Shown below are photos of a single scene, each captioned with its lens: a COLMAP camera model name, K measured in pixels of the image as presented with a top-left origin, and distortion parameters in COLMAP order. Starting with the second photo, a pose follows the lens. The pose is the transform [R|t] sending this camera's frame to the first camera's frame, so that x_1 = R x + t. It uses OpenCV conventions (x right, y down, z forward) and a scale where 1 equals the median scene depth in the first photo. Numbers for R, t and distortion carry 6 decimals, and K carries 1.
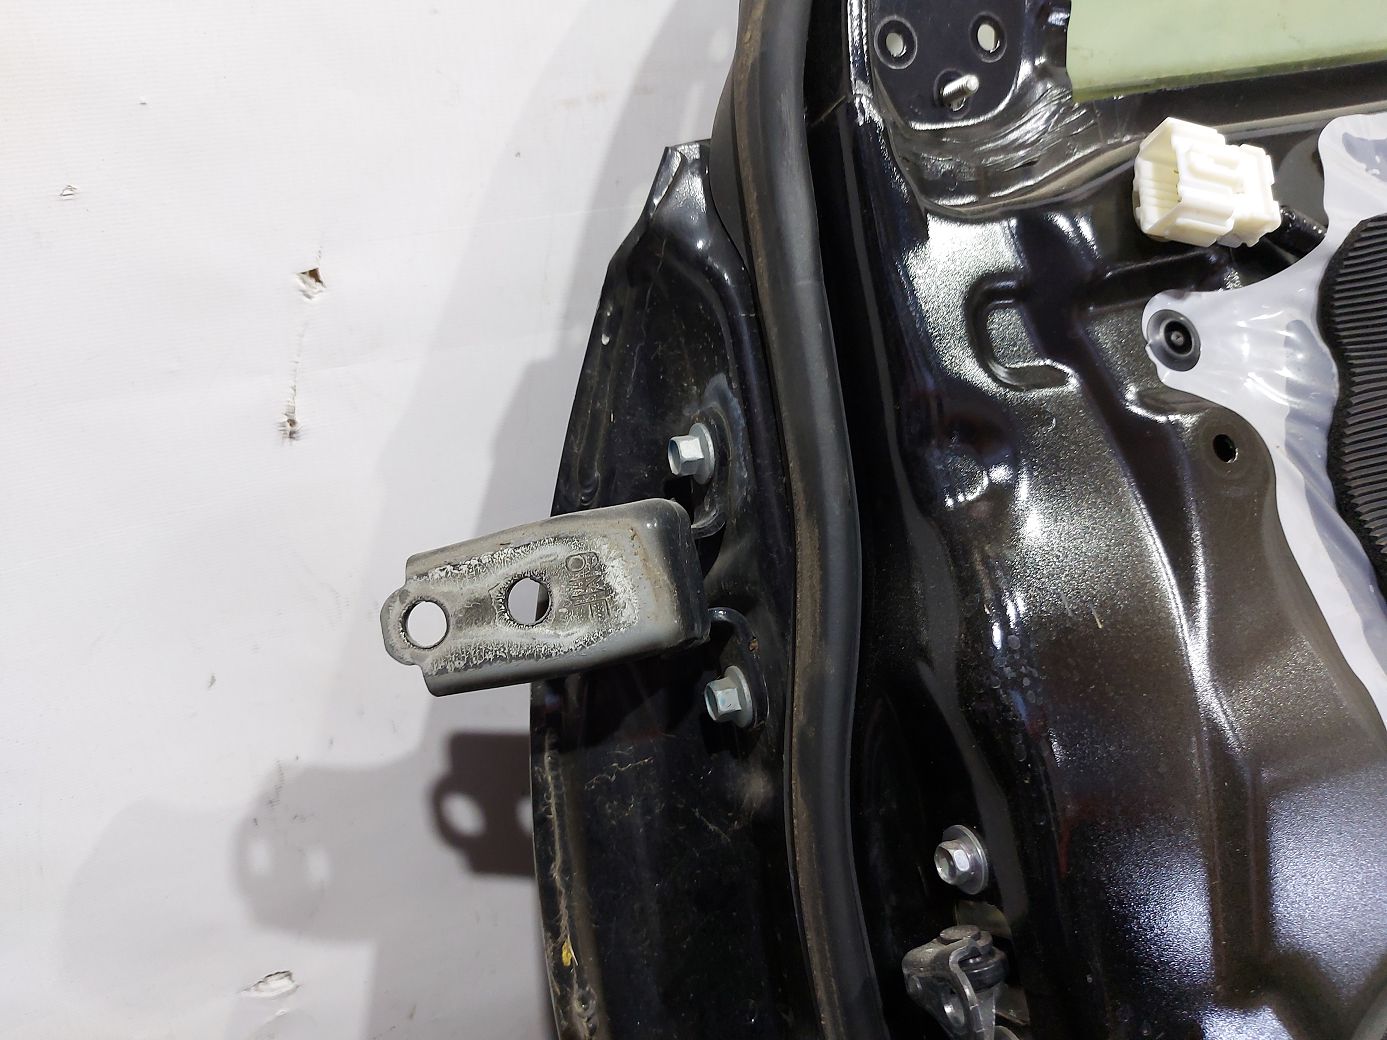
lens RADIAL K [[1007.0, 0, 693.5], [0, 1007.0, 520.0], [0, 0, 1]] dist [0.073490, -0.099751]
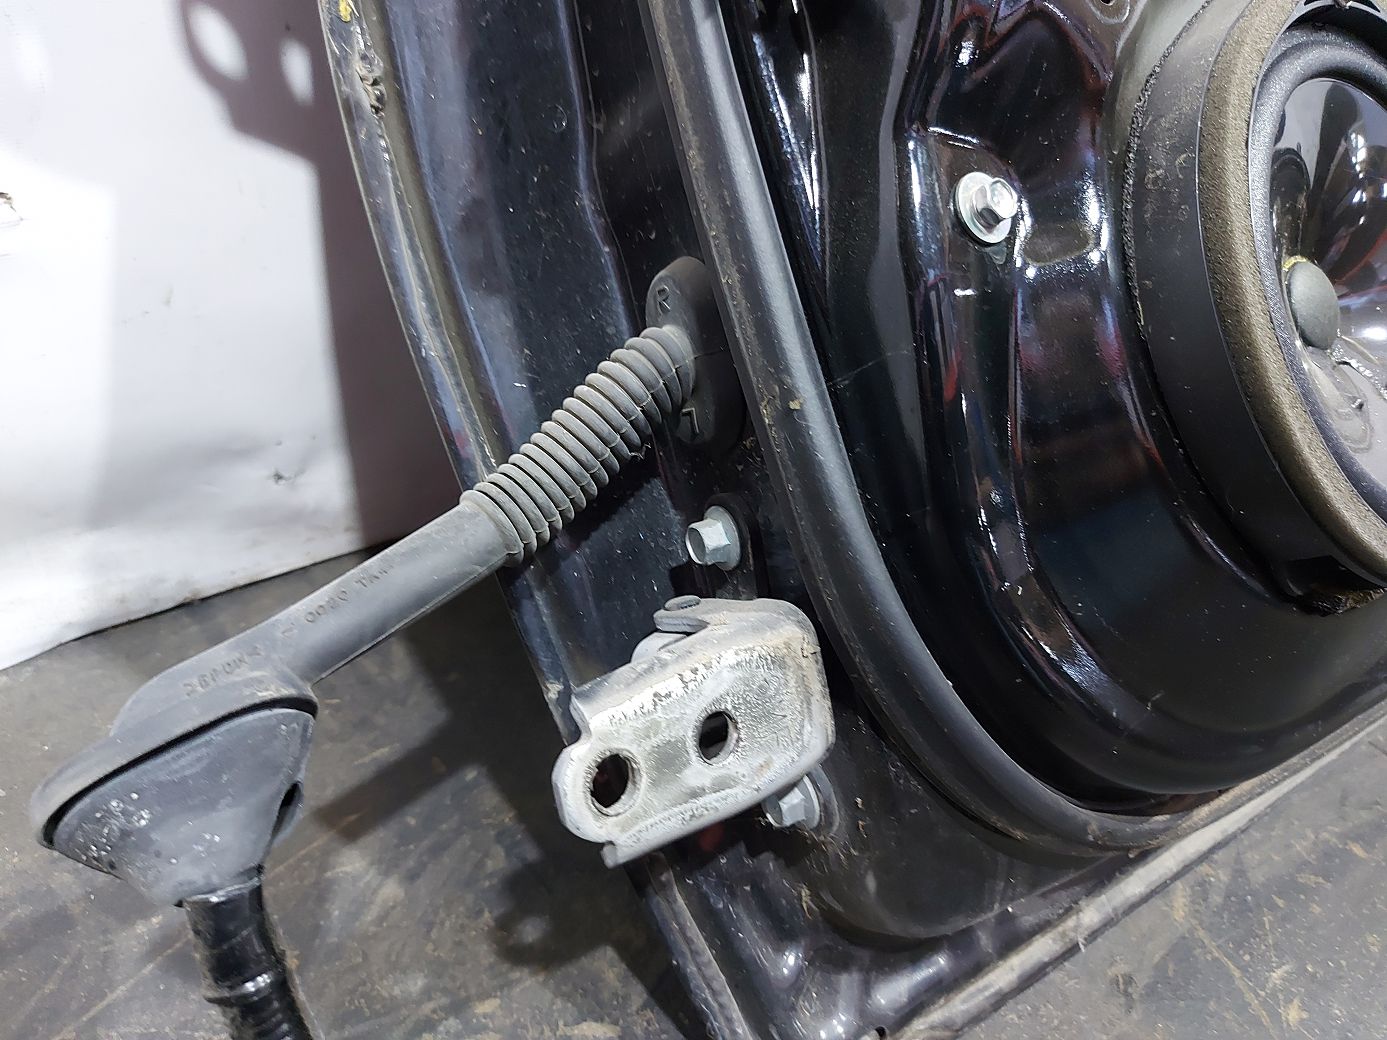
lens RADIAL K [[1030.5, 0, 693.5], [0, 1030.5, 520.0], [0, 0, 1]] dist [0.038849, -0.084921]
pose [[0.979798, -0.021563, 0.198826, -0.020042], [-0.012382, 0.985723, 0.167920, 0.741268], [-0.199608, -0.166990, 0.965542, 0.024431]]
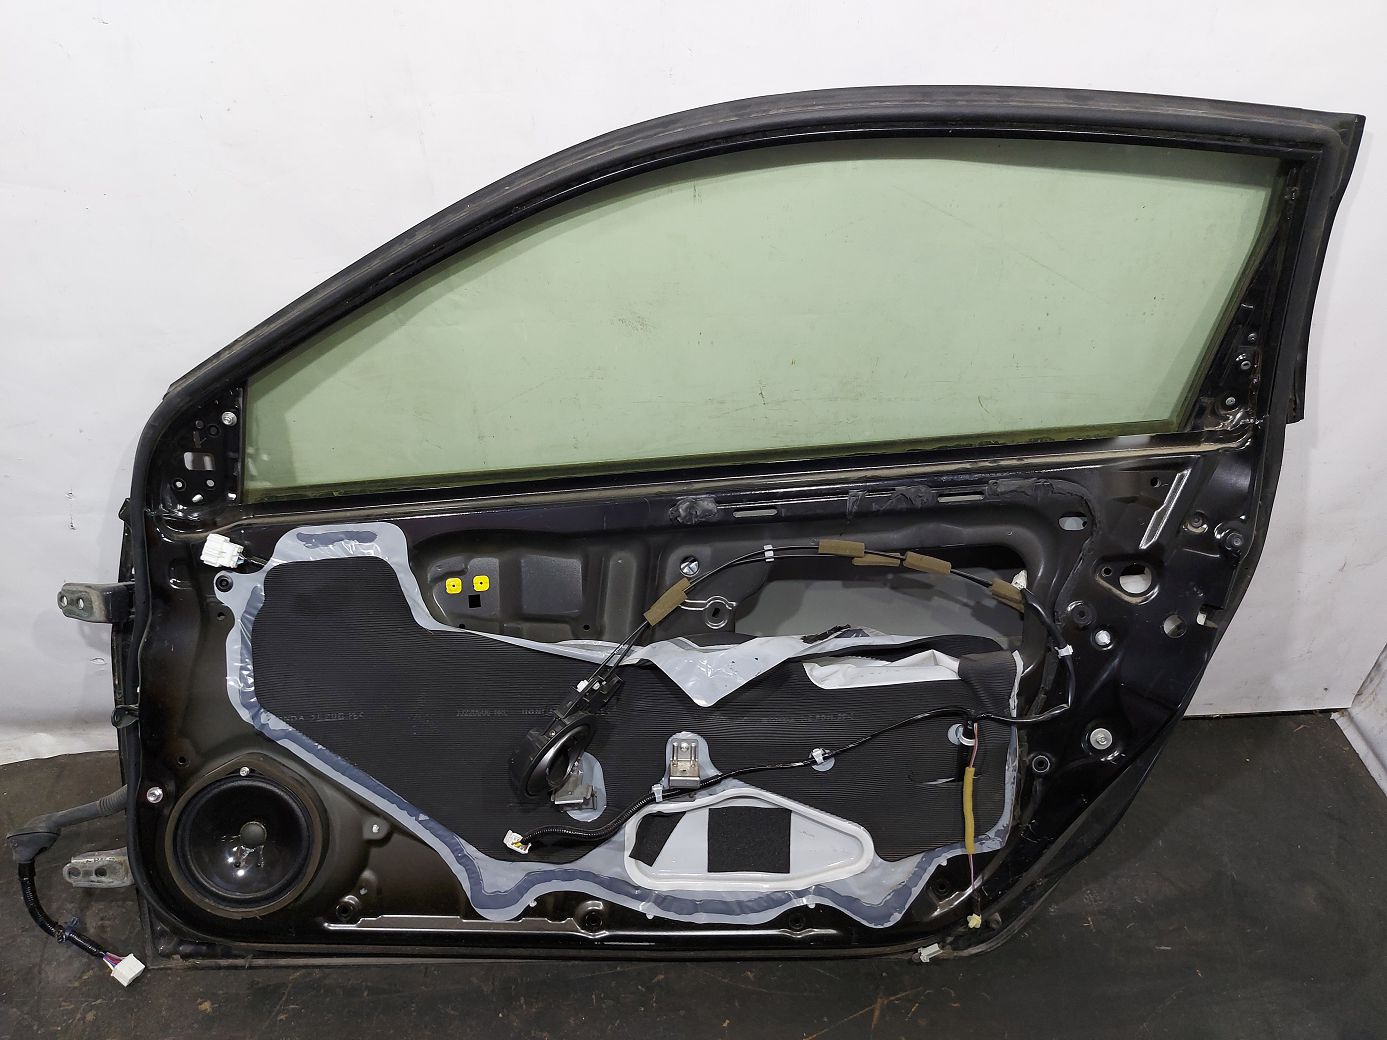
lens RADIAL K [[1007.0, 0, 693.5], [0, 1007.0, 520.0], [0, 0, 1]] dist [0.073490, -0.099751]
pose [[0.921379, 0.259311, -0.289515, 2.979034], [-0.177454, 0.943390, 0.280224, -1.692793], [0.345791, -0.206817, 0.915235, -1.717140]]
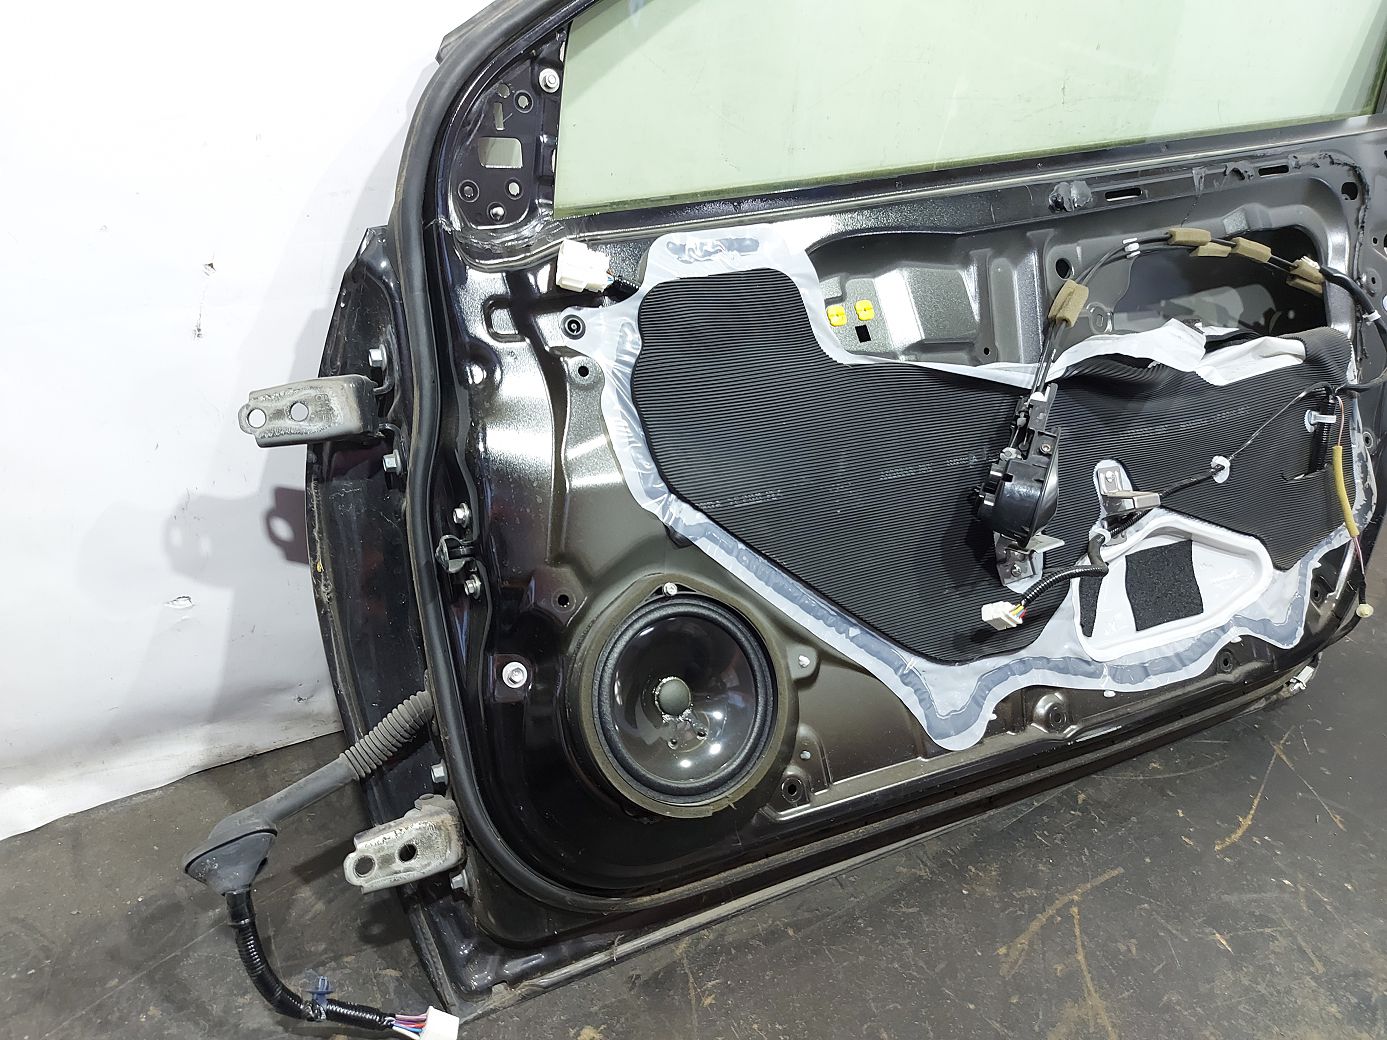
lens RADIAL K [[1007.0, 0, 693.5], [0, 1007.0, 520.0], [0, 0, 1]] dist [0.073490, -0.099751]
pose [[0.991805, 0.051473, 0.116929, 0.478610], [-0.062386, 0.993833, 0.091674, 0.049375], [-0.111489, -0.098217, 0.988900, -1.489352]]
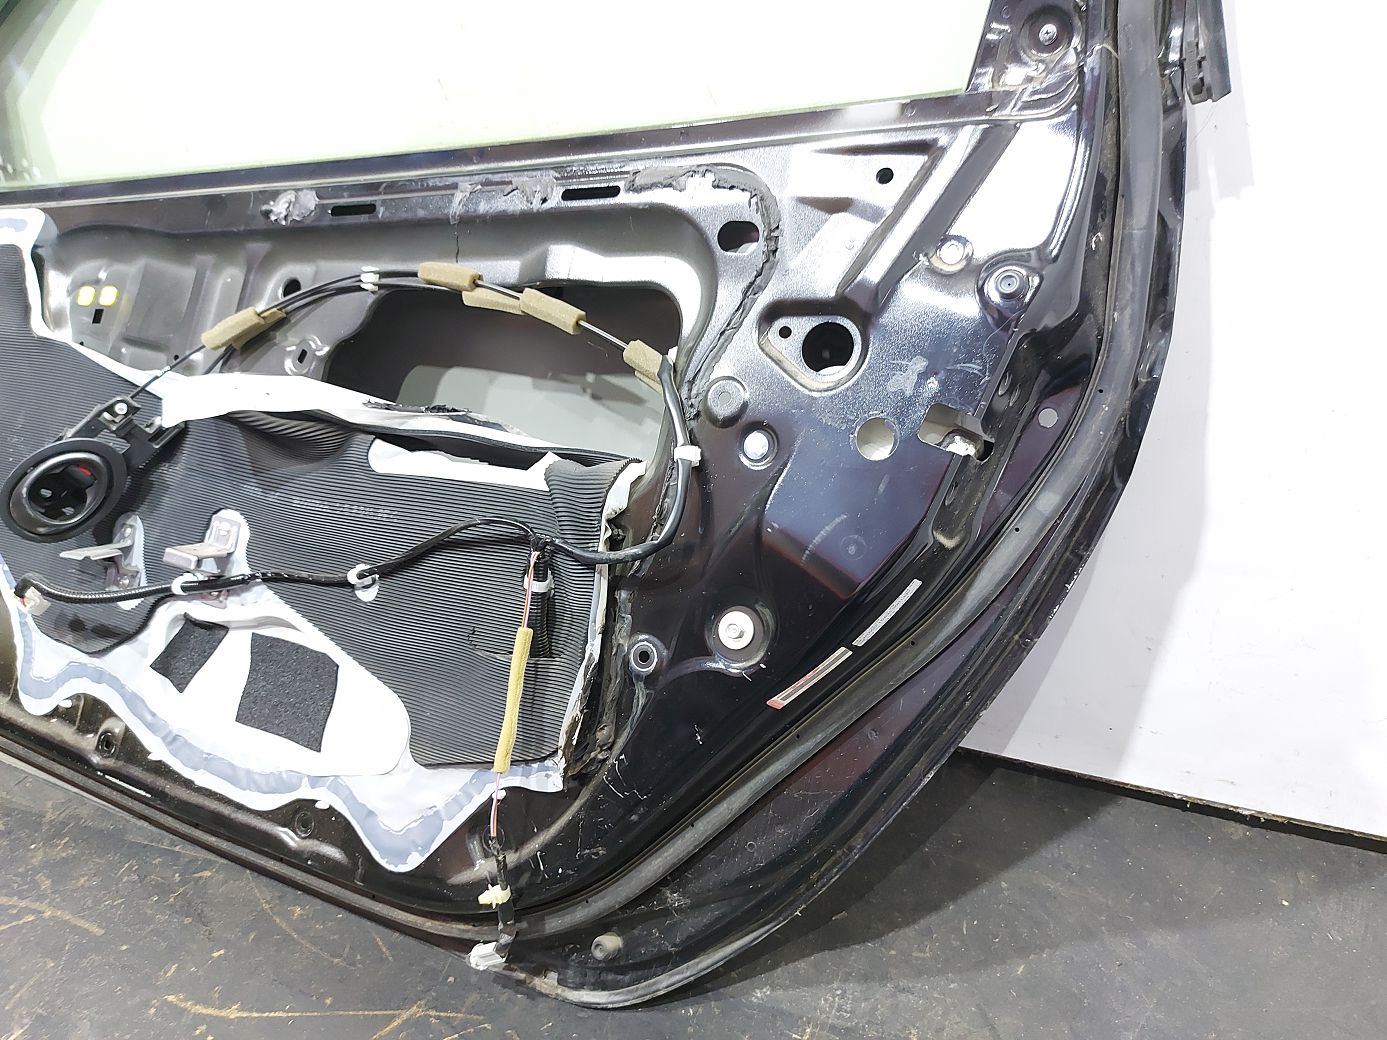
lens RADIAL K [[1007.0, 0, 693.5], [0, 1007.0, 520.0], [0, 0, 1]] dist [0.073490, -0.099751]
pose [[0.642867, 0.346974, -0.682884, 4.734116], [-0.260043, 0.937434, 0.231507, -0.846582], [0.720486, 0.028751, 0.692873, 0.489128]]
